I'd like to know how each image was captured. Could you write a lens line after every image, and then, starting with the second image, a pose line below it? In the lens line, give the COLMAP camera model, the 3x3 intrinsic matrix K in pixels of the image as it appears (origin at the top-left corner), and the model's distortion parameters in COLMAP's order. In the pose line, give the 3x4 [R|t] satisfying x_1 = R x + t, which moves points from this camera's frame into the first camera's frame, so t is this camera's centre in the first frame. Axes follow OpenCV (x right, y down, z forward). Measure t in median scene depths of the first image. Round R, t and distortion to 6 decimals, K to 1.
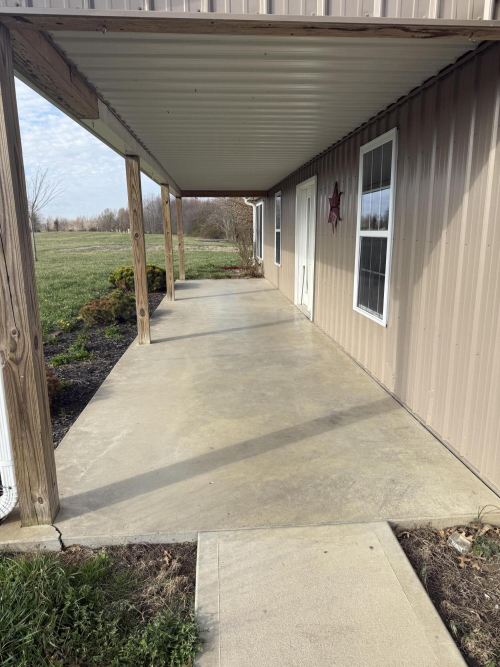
lens RADIAL K [[465.6, 0, 250.8], [0, 465.6, 332.7], [0, 0, 1]] dist [0.053137, -0.054673]
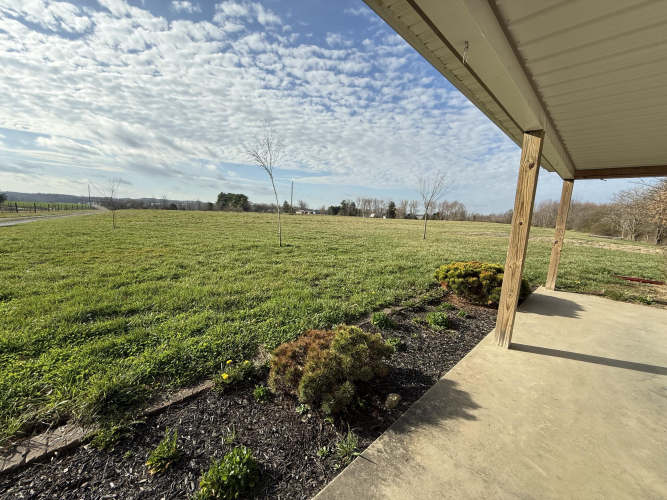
lens RADIAL K [[267.3, 0, 331.7], [0, 267.3, 252.7], [0, 0, 1]] dist [0.000880, -0.000077]
pose [[0.640603, 0.156960, -0.751659, -0.047324], [-0.225049, 0.974278, 0.011648, -0.078132], [0.734153, 0.161698, 0.659449, 0.371701]]
